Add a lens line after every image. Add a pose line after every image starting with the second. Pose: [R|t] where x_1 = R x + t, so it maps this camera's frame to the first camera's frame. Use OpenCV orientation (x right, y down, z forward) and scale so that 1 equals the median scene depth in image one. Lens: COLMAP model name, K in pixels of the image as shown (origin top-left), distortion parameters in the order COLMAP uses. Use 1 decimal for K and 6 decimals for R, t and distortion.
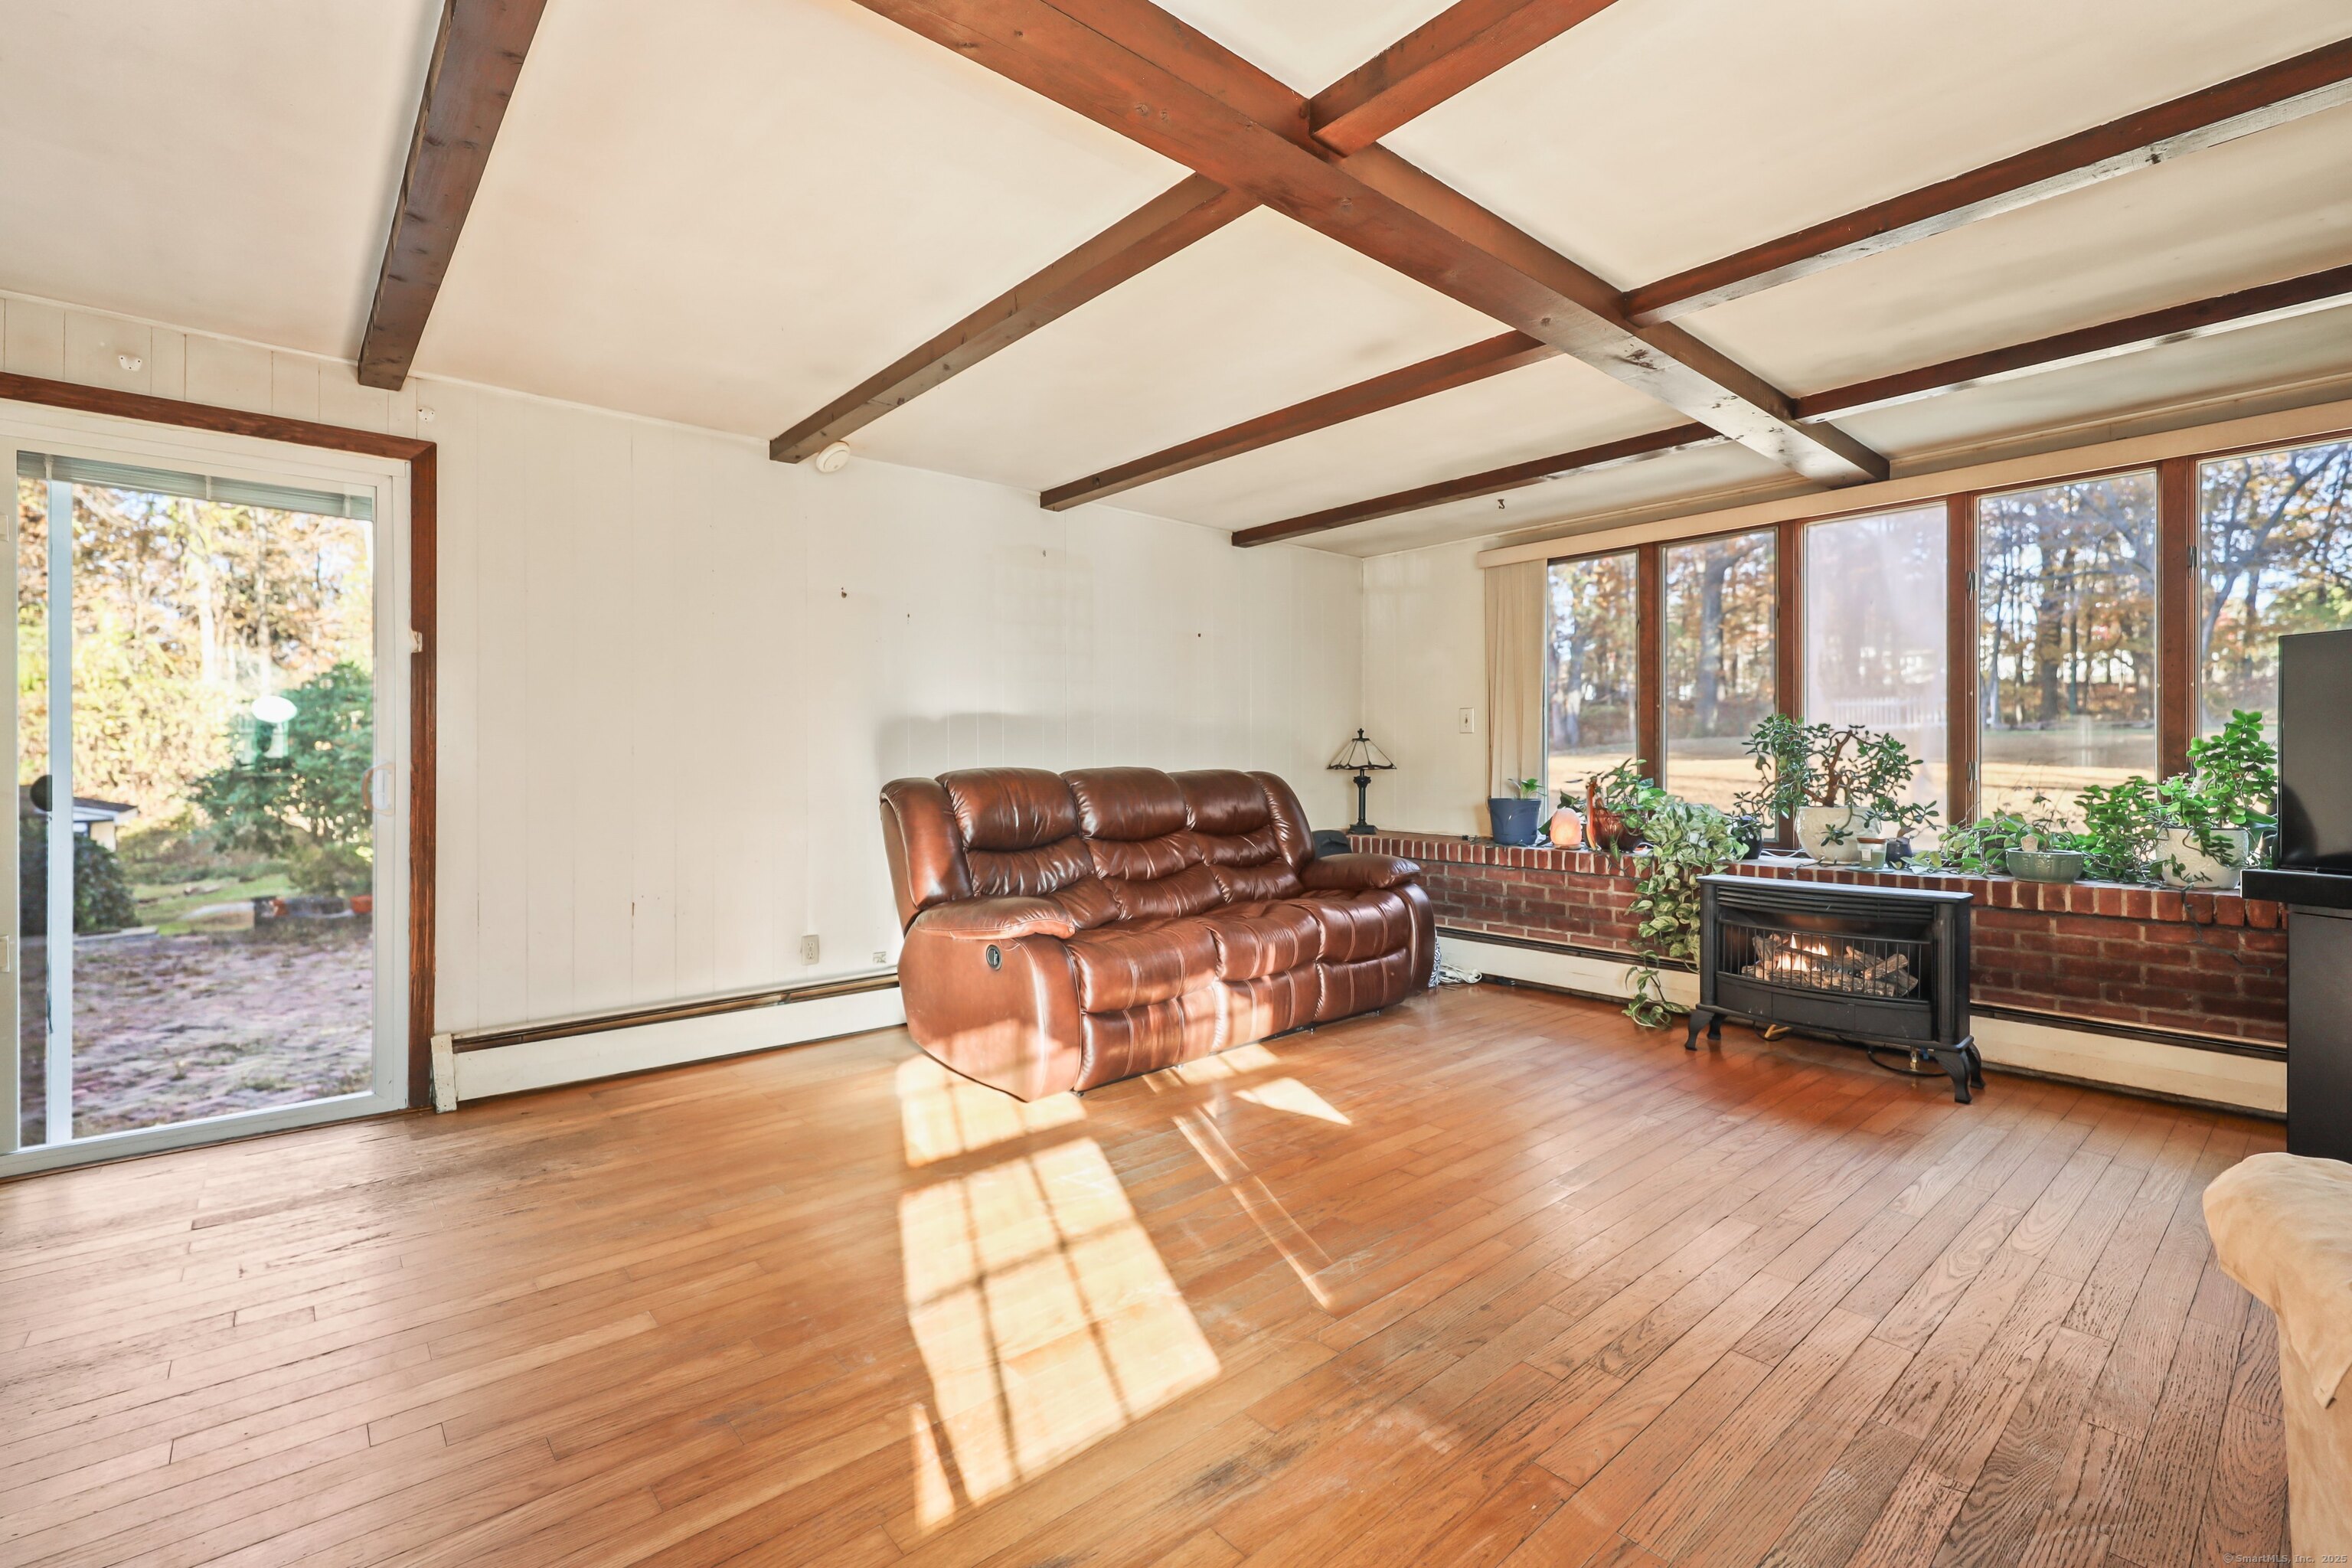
lens RADIAL K [[1042.0, 0, 1174.5], [0, 1042.0, 765.8], [0, 0, 1]] dist [-0.000728, 0.005198]
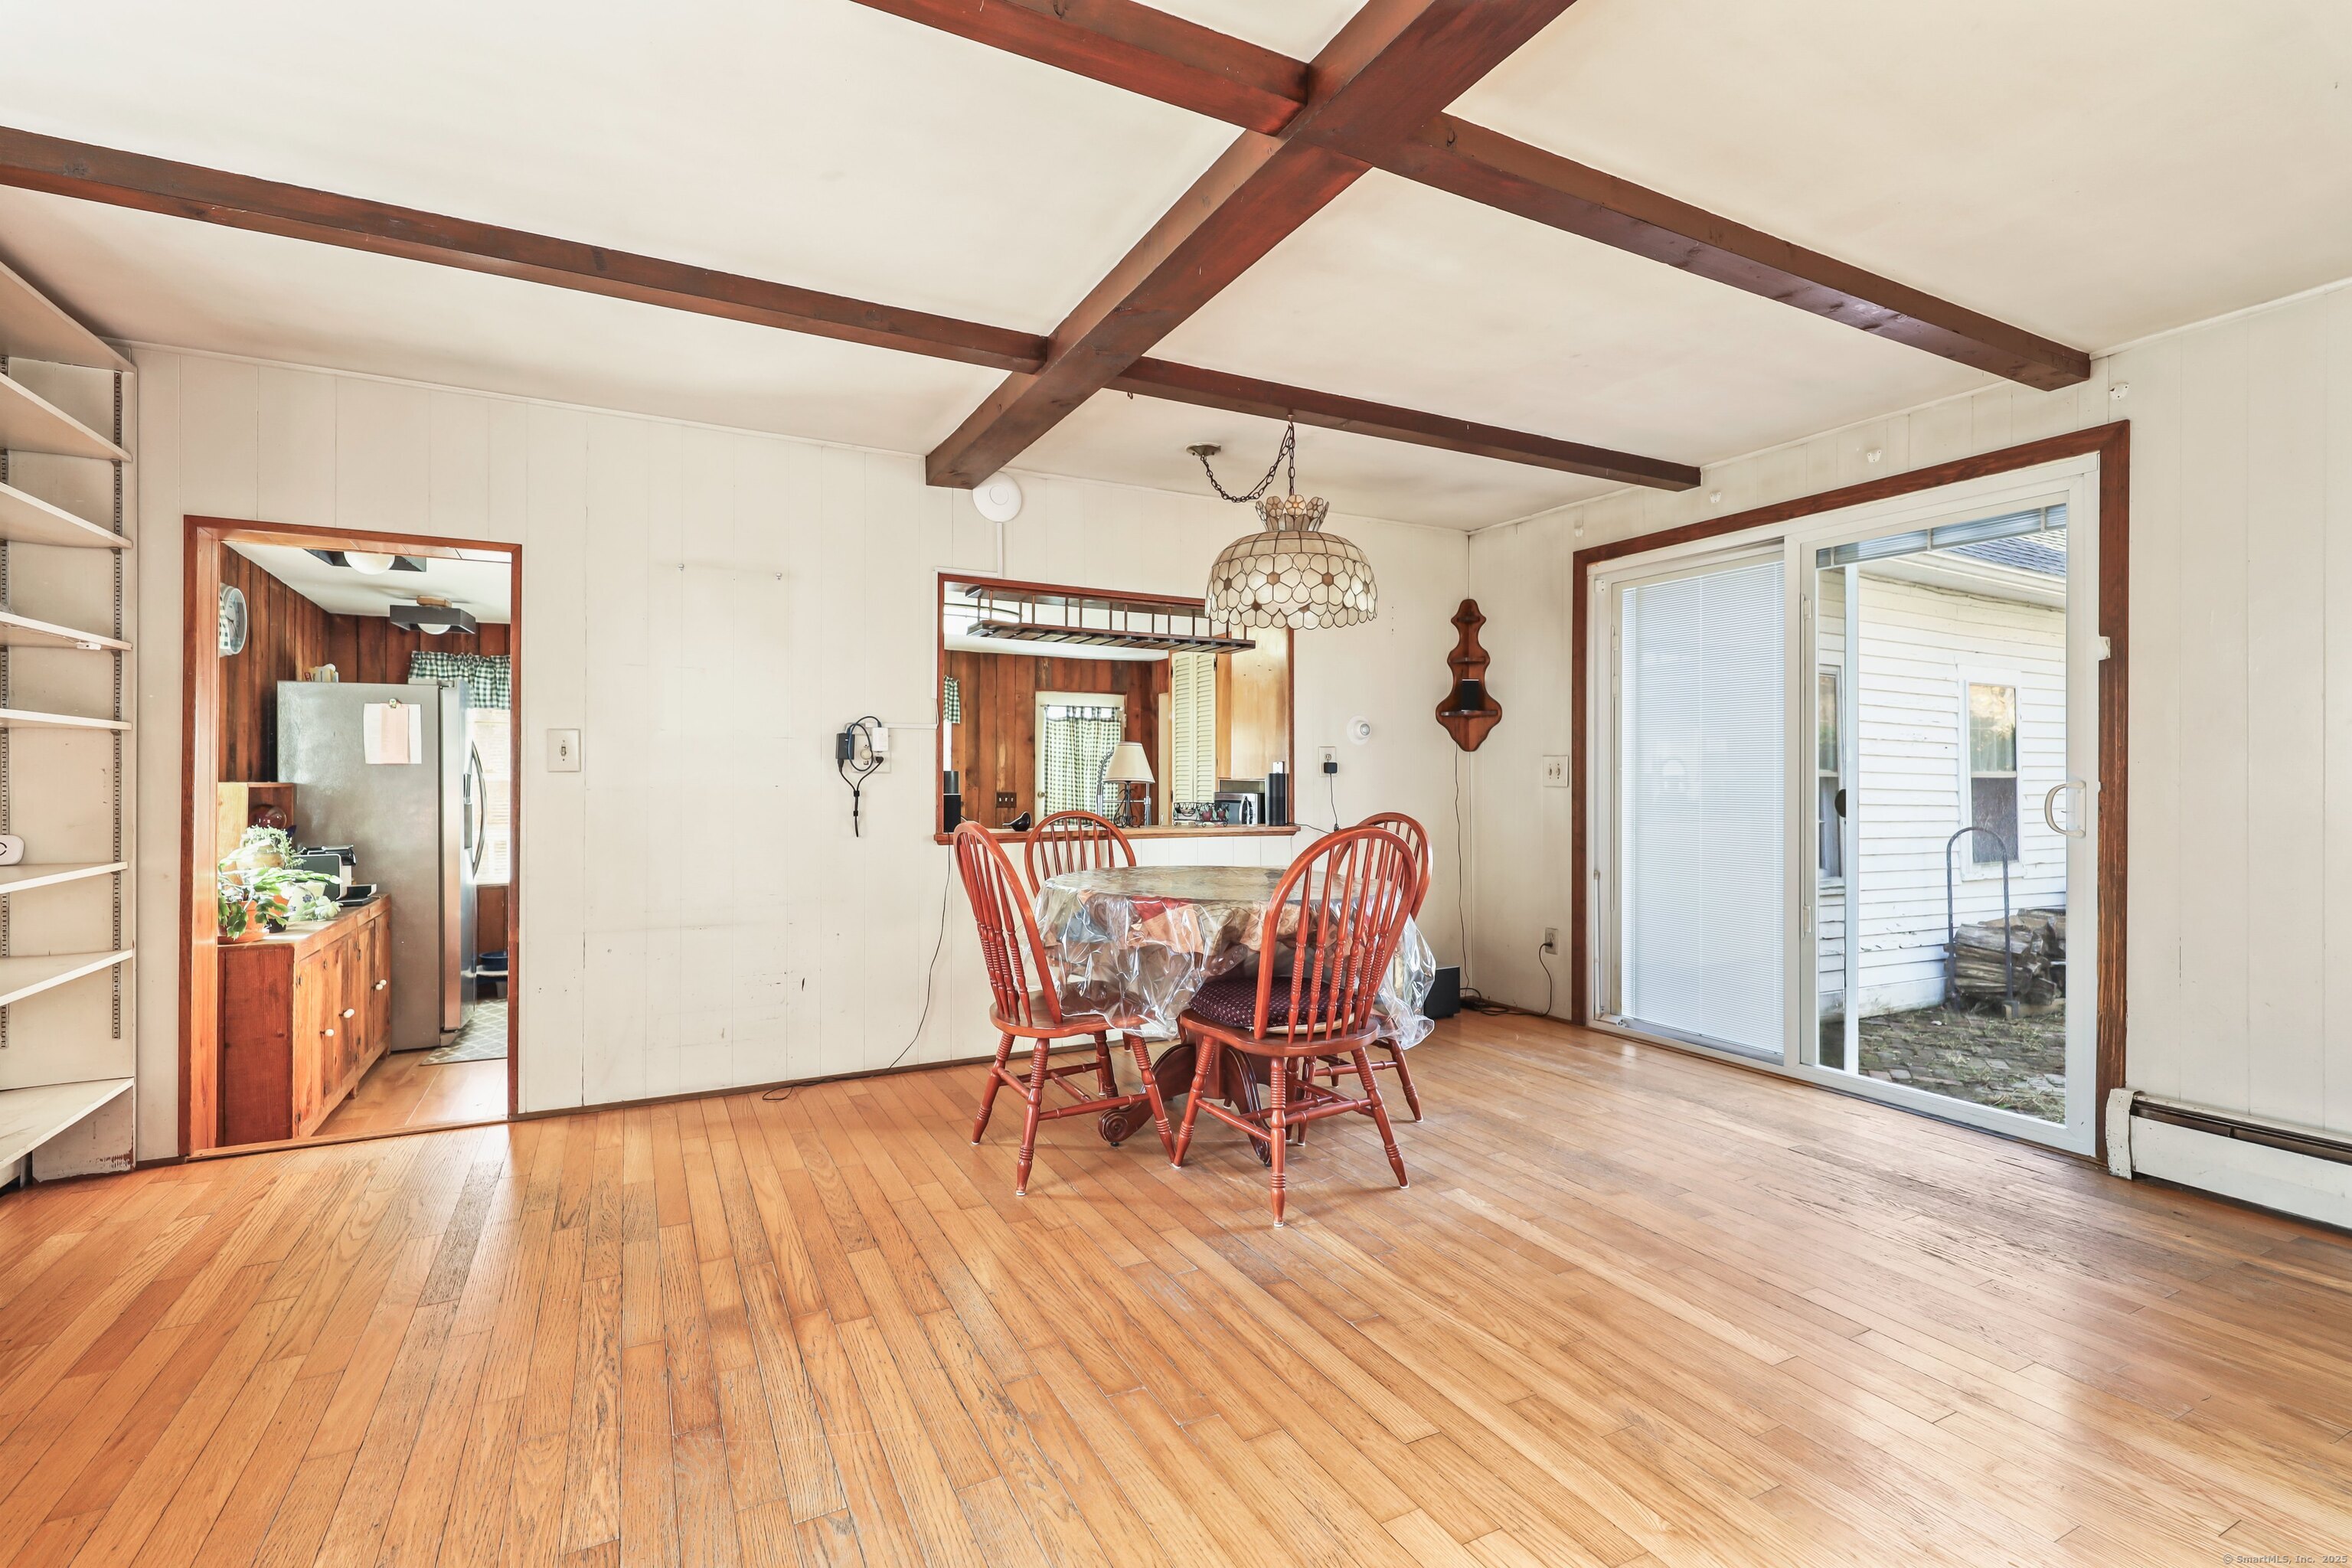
lens RADIAL K [[1082.1, 0, 1171.0], [0, 1082.1, 778.4], [0, 0, 1]] dist [0.000939, 0.000097]
pose [[-0.244985, 0.000801, -0.969527, 0.311877], [-0.007777, 0.999966, 0.002792, -0.000867], [0.969496, 0.008224, -0.244970, 0.359585]]
